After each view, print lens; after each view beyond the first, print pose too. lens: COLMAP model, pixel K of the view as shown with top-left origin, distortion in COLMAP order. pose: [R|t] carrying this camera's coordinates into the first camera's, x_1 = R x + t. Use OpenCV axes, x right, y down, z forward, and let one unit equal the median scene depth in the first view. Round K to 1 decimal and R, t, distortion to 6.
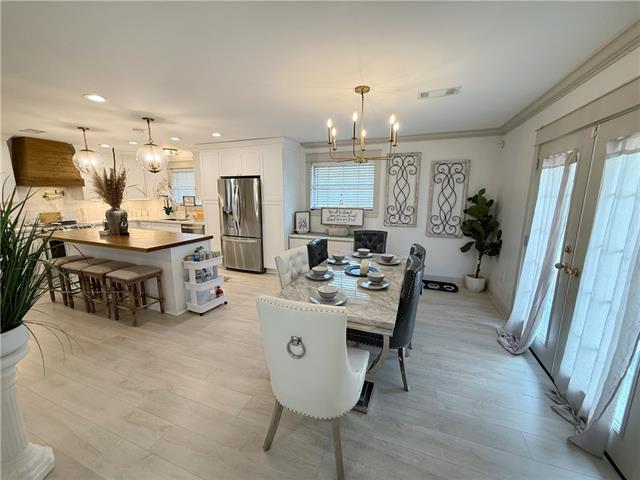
lens RADIAL K [[256.4, 0, 318.7], [0, 256.4, 240.2], [0, 0, 1]] dist [-0.000061, 0.000059]
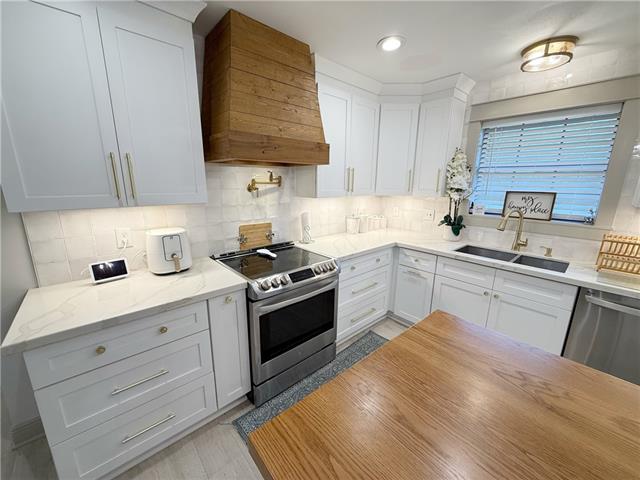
lens RADIAL K [[256.4, 0, 318.7], [0, 256.4, 240.2], [0, 0, 1]] dist [-0.000061, 0.000059]
pose [[0.891741, 0.110172, -0.438931, -0.836336], [-0.093239, 0.993833, 0.060025, -0.130886], [0.442837, -0.012601, 0.896513, 0.722127]]
